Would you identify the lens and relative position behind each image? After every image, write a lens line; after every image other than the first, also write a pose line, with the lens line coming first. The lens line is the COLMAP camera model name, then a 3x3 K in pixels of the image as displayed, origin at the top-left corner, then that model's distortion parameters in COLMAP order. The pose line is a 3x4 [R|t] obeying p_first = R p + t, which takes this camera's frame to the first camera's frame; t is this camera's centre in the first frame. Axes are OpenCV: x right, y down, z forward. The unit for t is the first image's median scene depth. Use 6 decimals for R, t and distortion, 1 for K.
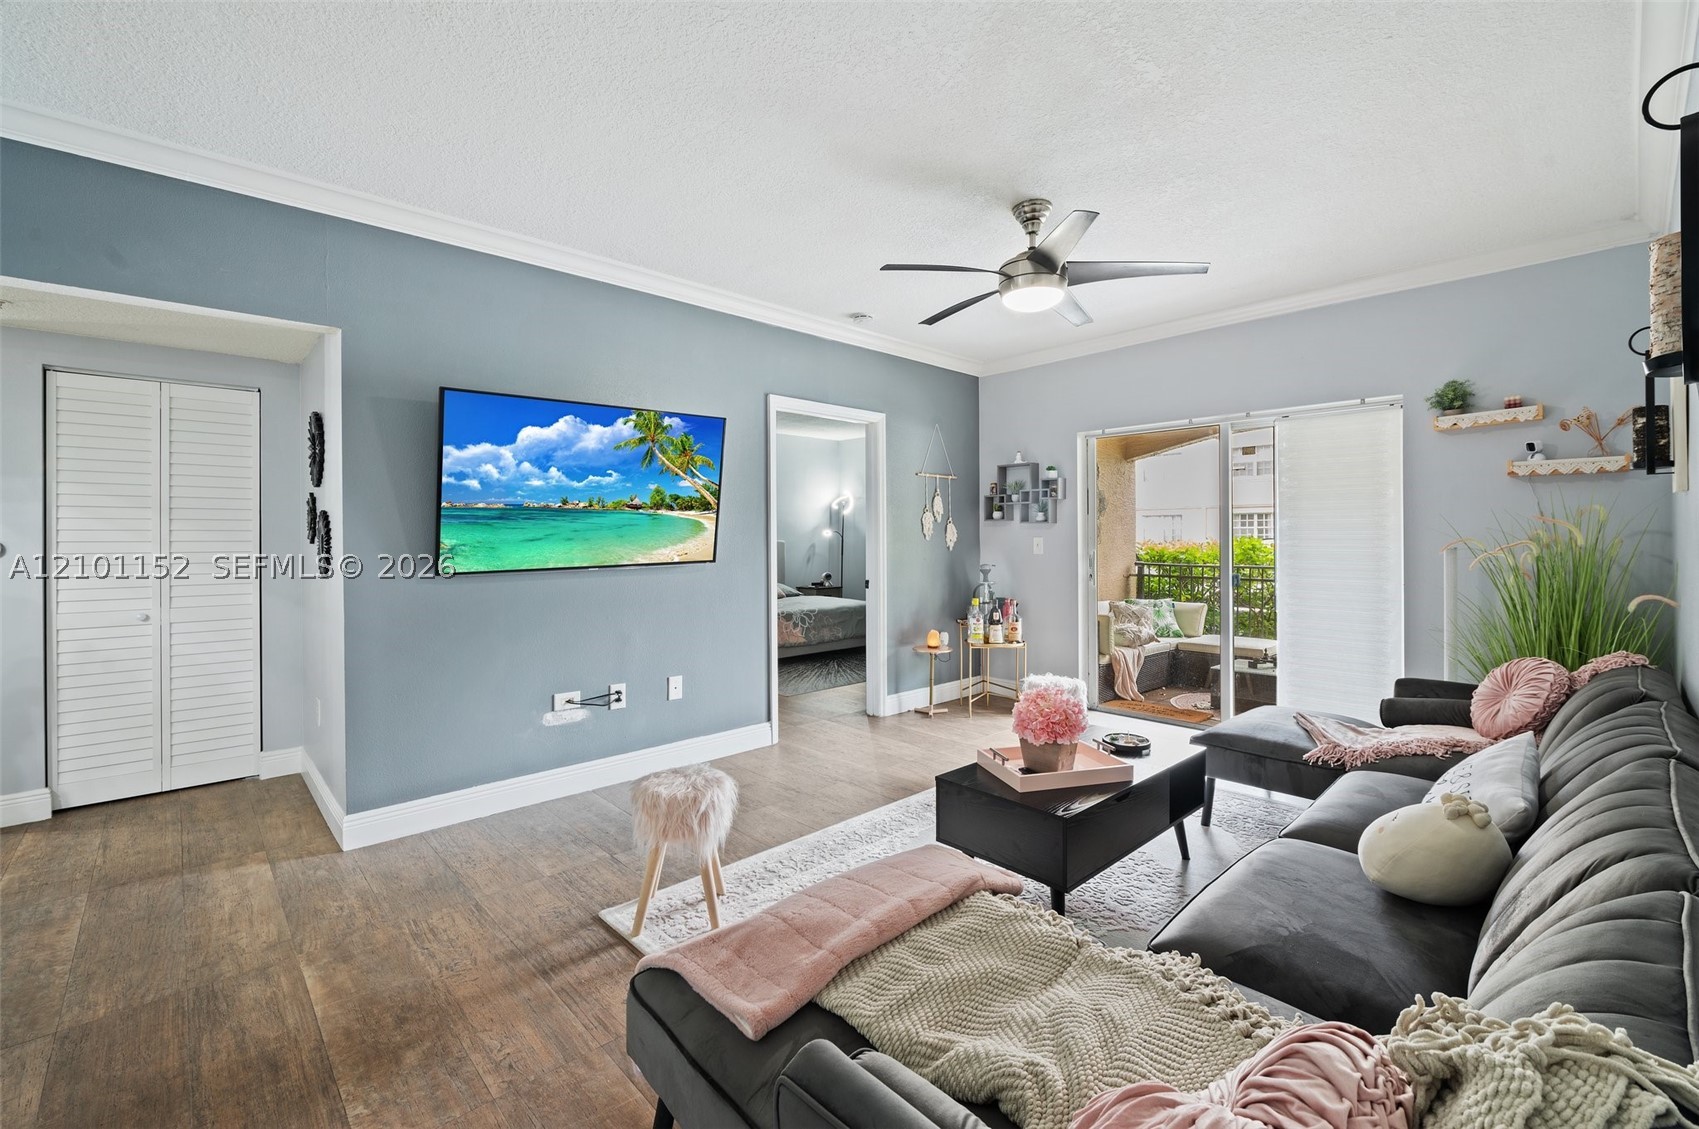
lens RADIAL K [[716.6, 0, 857.3], [0, 716.6, 538.2], [0, 0, 1]] dist [-0.003710, -0.000399]
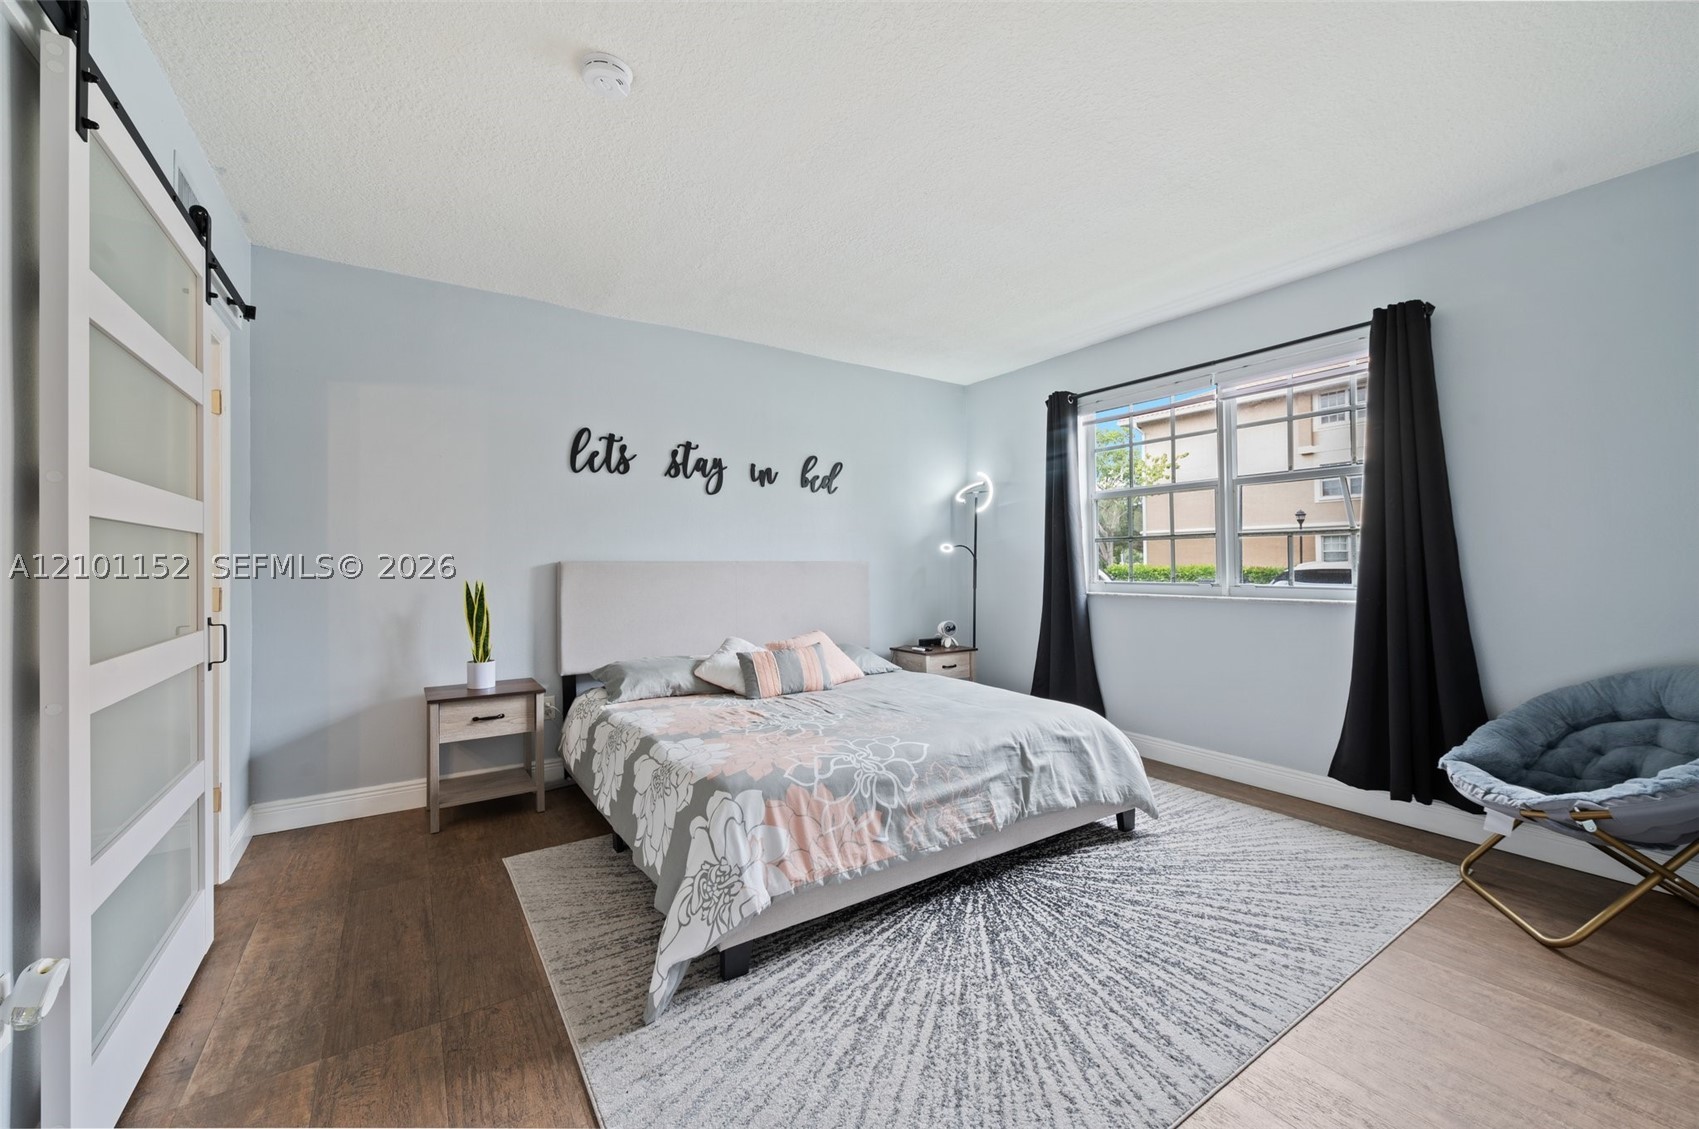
lens RADIAL K [[683.8, 0, 850.2], [0, 683.8, 553.6], [0, 0, 1]] dist [-0.002439, -0.000741]
pose [[0.983072, -0.014161, -0.182672, -0.019292], [0.013392, 0.999896, -0.005443, -0.001009], [0.182730, 0.002904, 0.983159, 0.470010]]
